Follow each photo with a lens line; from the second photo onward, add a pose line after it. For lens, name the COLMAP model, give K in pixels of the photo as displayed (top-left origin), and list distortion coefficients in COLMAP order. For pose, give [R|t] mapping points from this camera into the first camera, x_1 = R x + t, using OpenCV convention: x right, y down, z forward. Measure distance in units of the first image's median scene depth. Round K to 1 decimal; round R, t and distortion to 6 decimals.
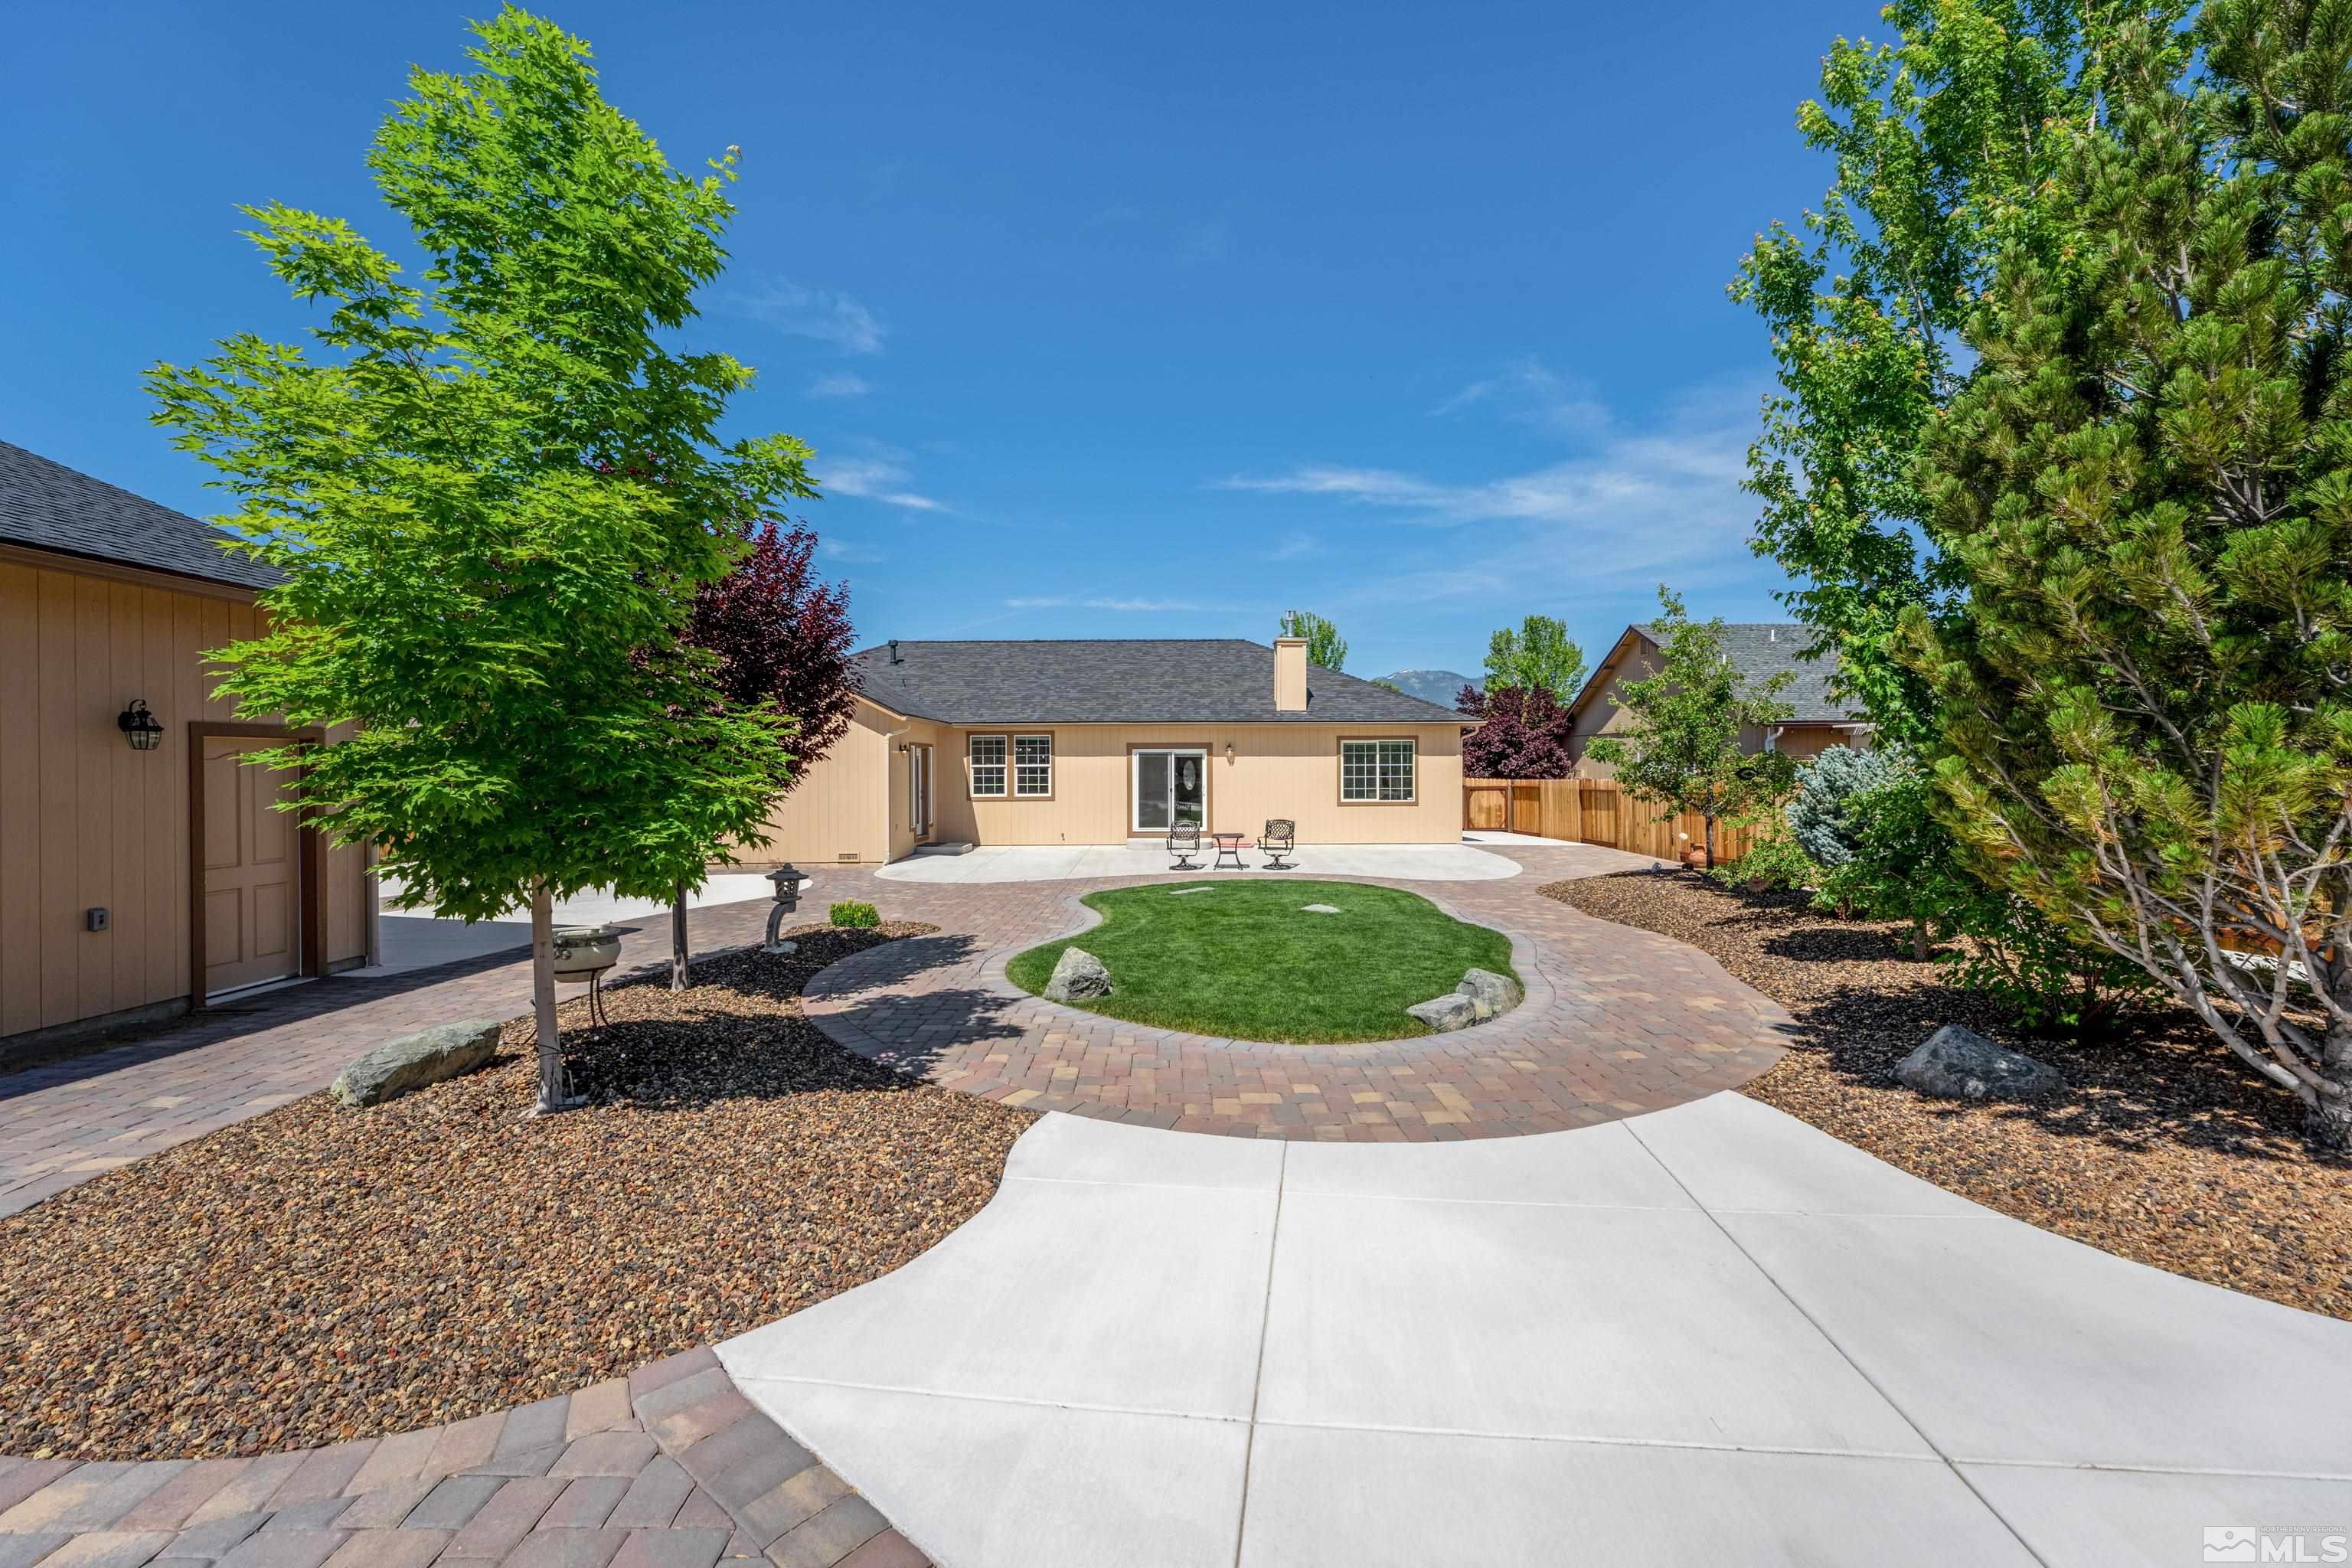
lens RADIAL K [[916.7, 0, 1148.0], [0, 916.7, 817.4], [0, 0, 1]] dist [0.001533, -0.000038]
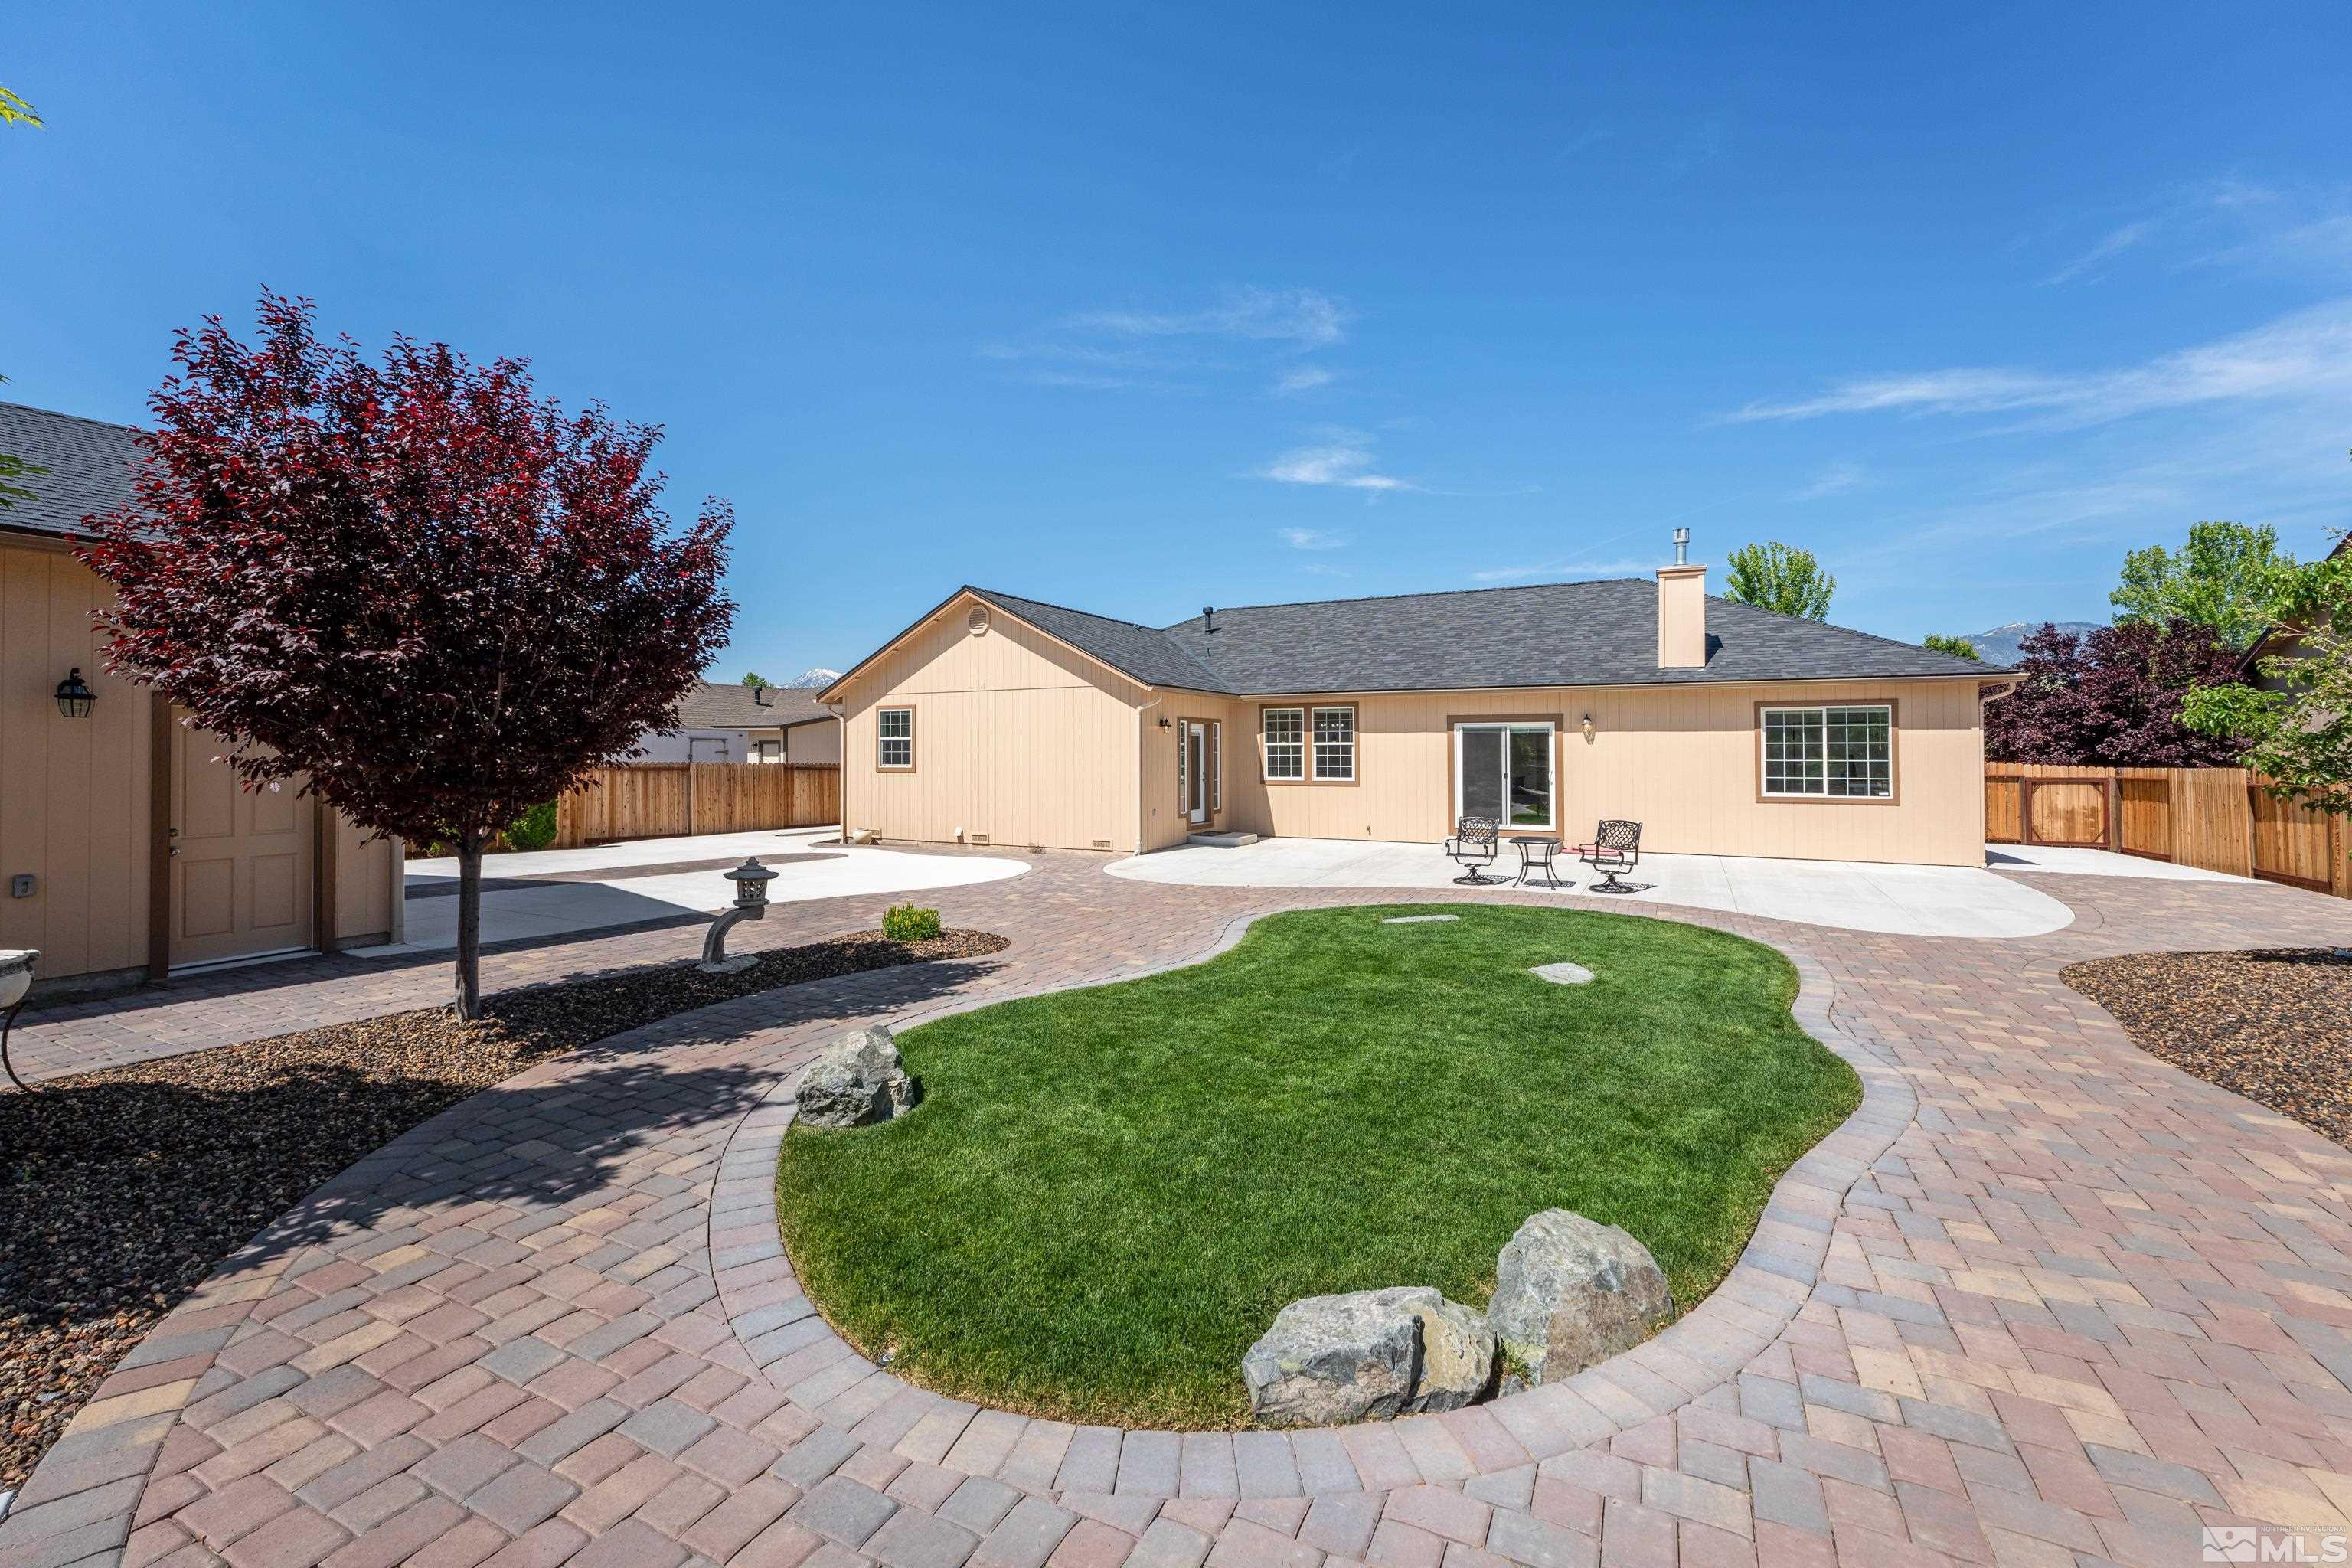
lens RADIAL K [[938.7, 0, 1177.4], [0, 938.7, 772.6], [0, 0, 1]] dist [0.000947, 0.000002]
pose [[0.900674, 0.014247, -0.434263, 0.142223], [-0.027018, 0.999365, -0.023250, -0.007641], [0.433656, 0.032674, 0.900486, 0.197639]]
